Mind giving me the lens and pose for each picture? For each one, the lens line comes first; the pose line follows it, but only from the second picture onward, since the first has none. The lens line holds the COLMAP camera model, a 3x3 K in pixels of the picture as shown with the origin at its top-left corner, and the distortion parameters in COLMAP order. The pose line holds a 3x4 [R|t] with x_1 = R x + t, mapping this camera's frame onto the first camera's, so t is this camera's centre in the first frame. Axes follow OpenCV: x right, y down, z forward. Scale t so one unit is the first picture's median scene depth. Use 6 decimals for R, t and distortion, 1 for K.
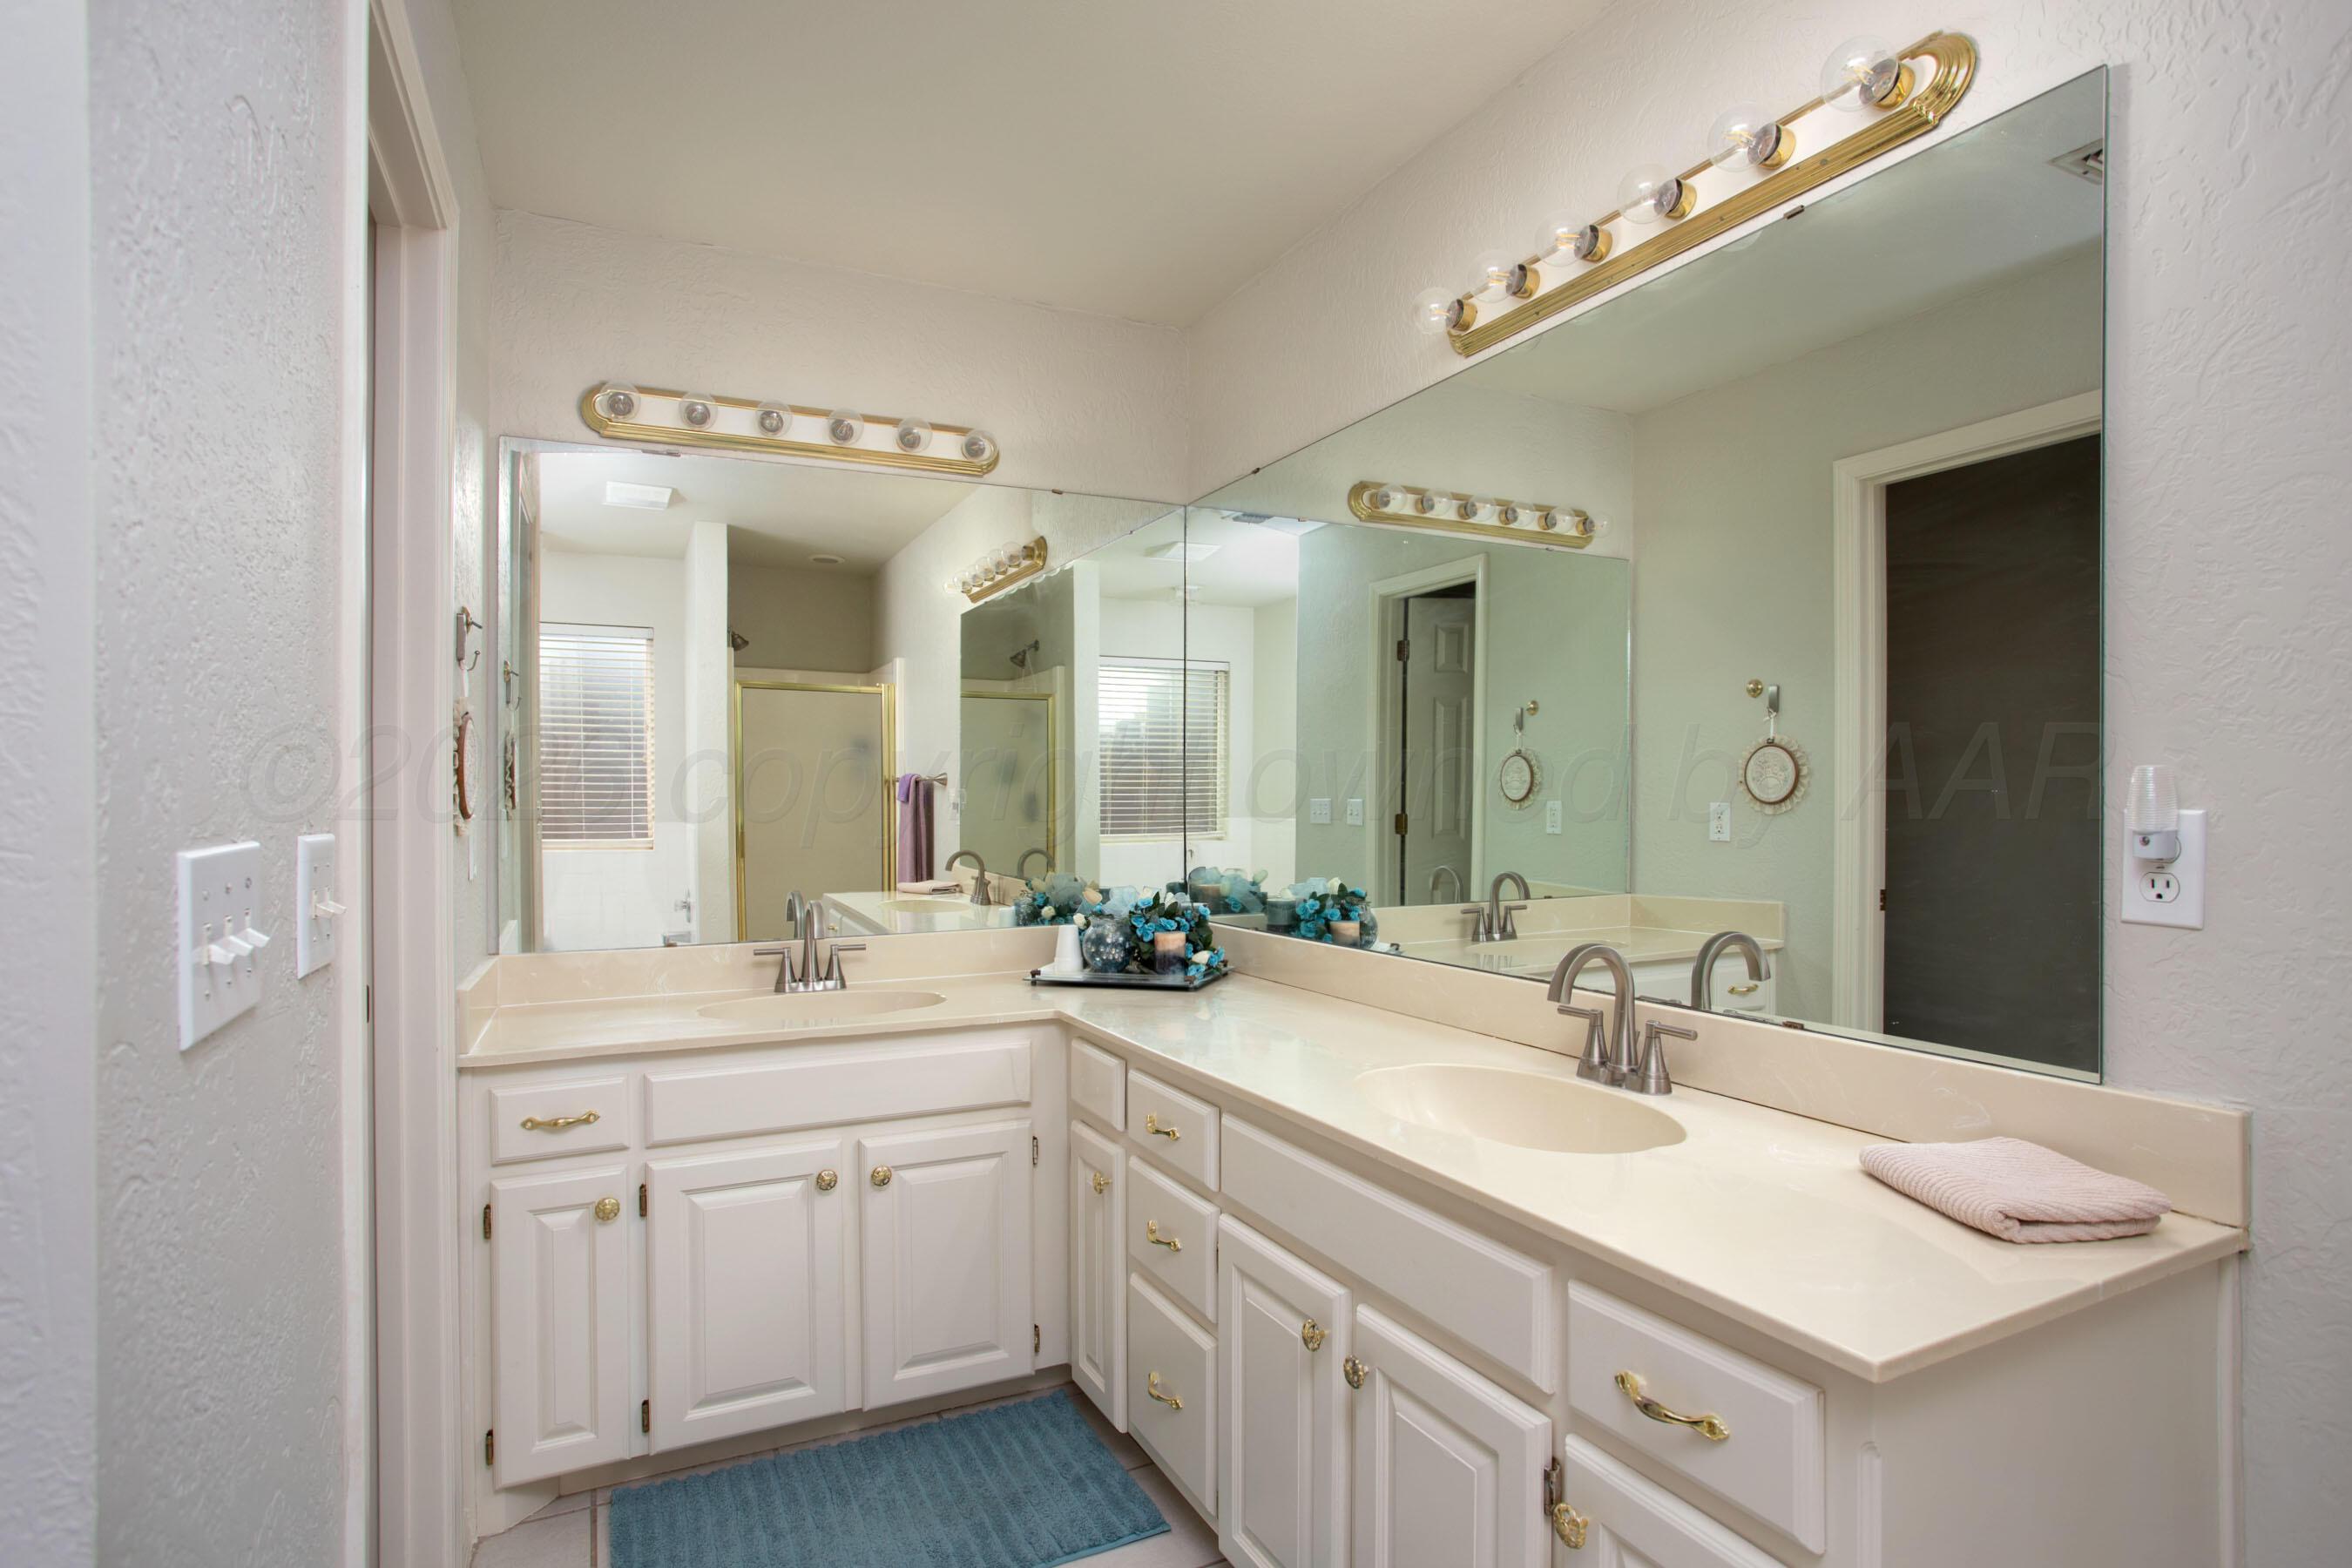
lens RADIAL K [[1146.5, 0, 1176.0], [0, 1146.5, 784.0], [0, 0, 1]] dist [0.002023, 0.001040]
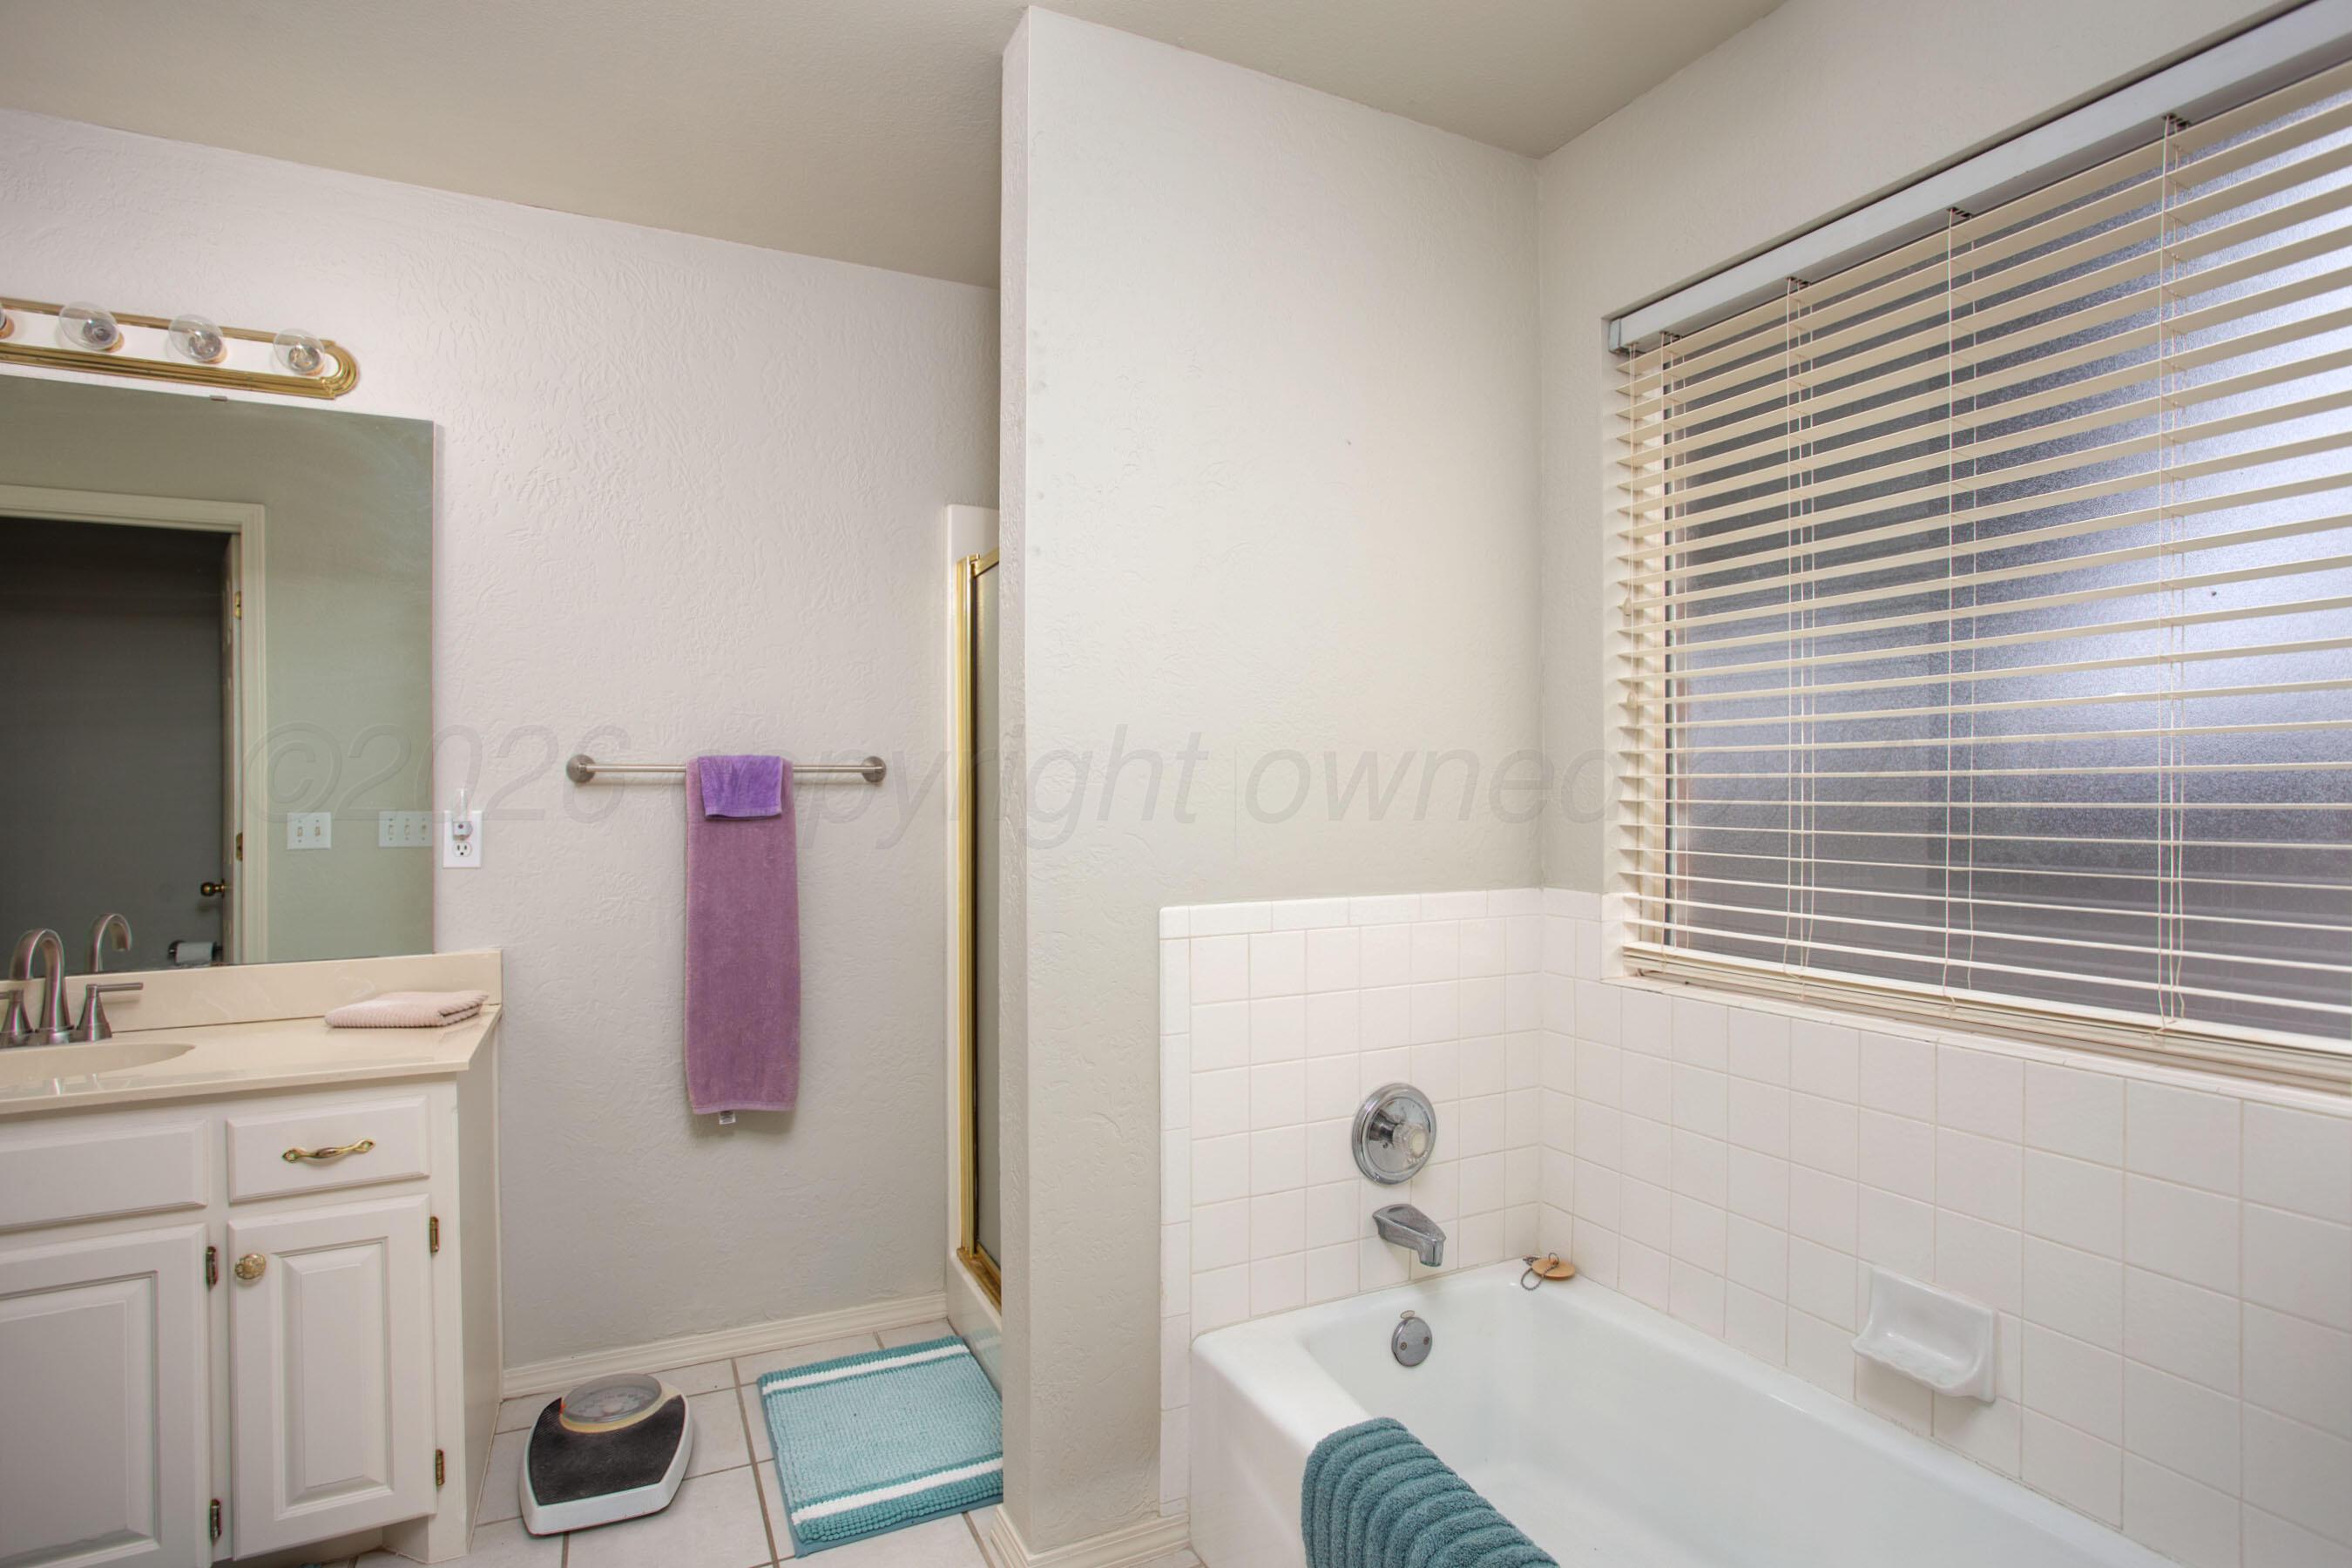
lens RADIAL K [[1185.8, 0, 1176.0], [0, 1185.8, 784.0], [0, 0, 1]] dist [0.000894, -0.000050]
pose [[0.033692, -0.003409, 0.999426, -1.184627], [-0.012409, 0.999916, 0.003829, -0.048593], [-0.999355, -0.012531, 0.033647, -0.324786]]
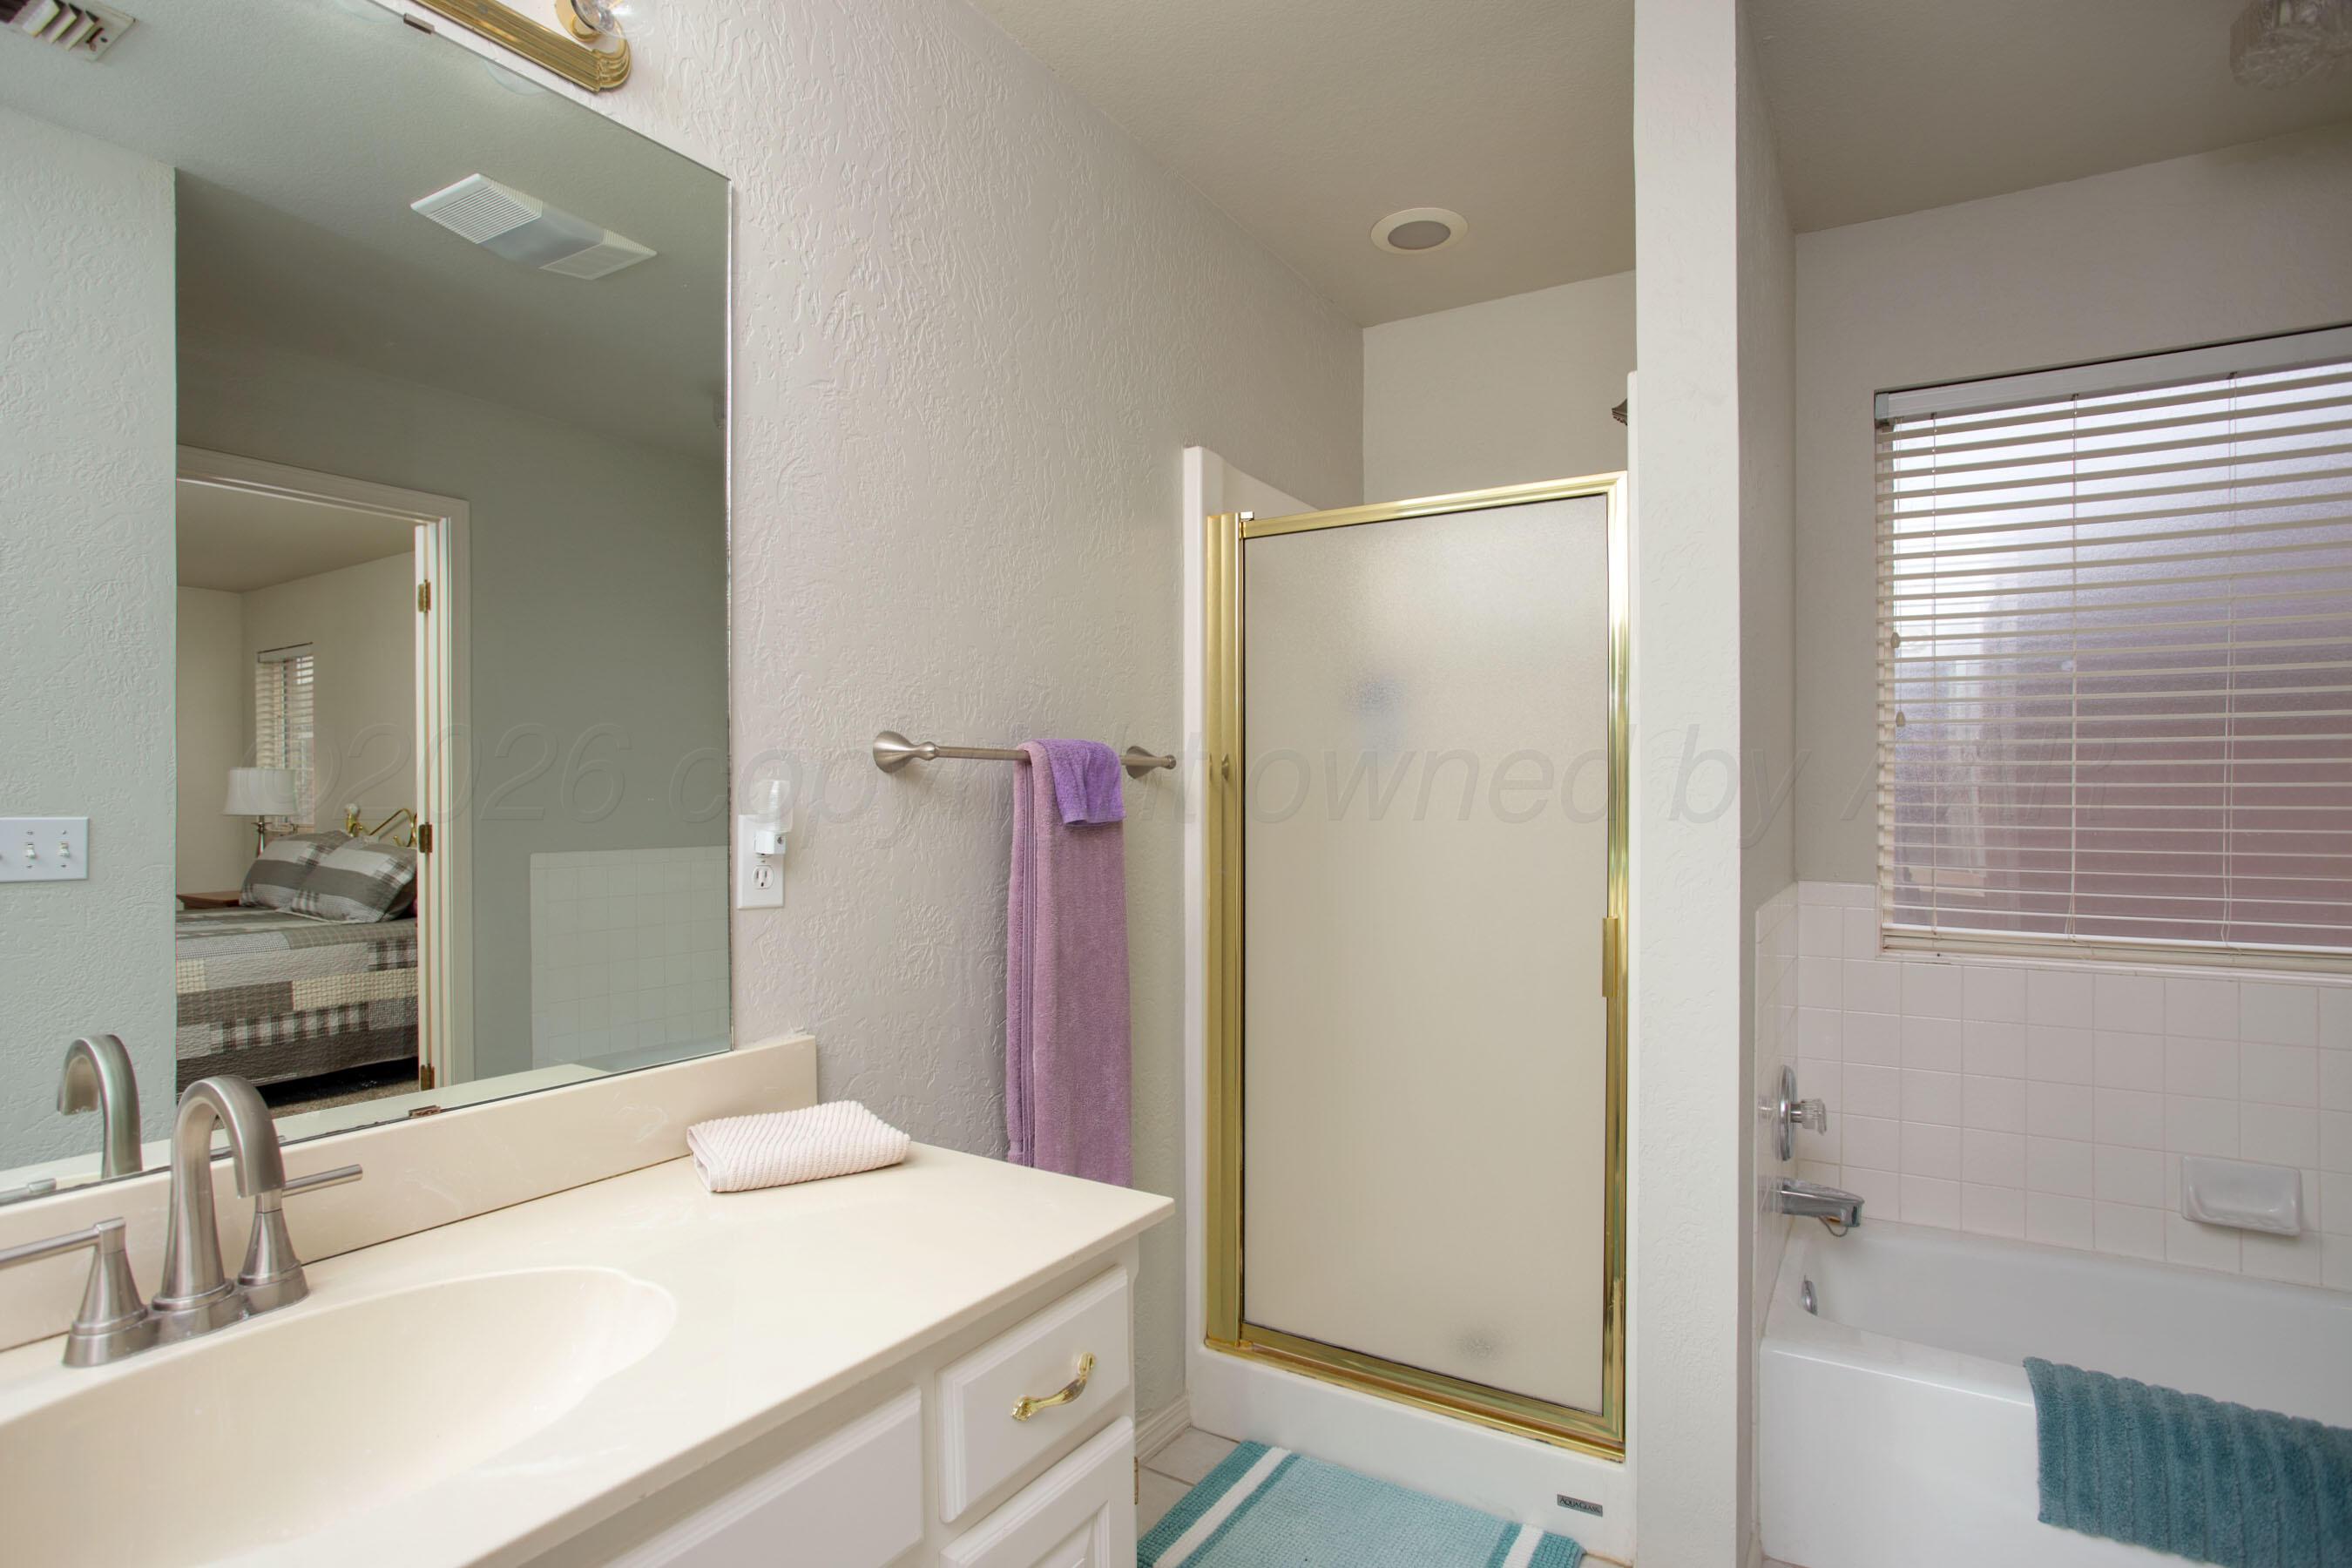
lens RADIAL K [[1190.6, 0, 1177.1], [0, 1190.6, 811.2], [0, 0, 1]] dist [-0.012159, 0.000477]
pose [[-0.509775, -0.009100, 0.860260, -0.491714], [-0.010268, 0.999937, 0.004493, 0.004354], [-0.860246, -0.006542, -0.509837, 1.269724]]
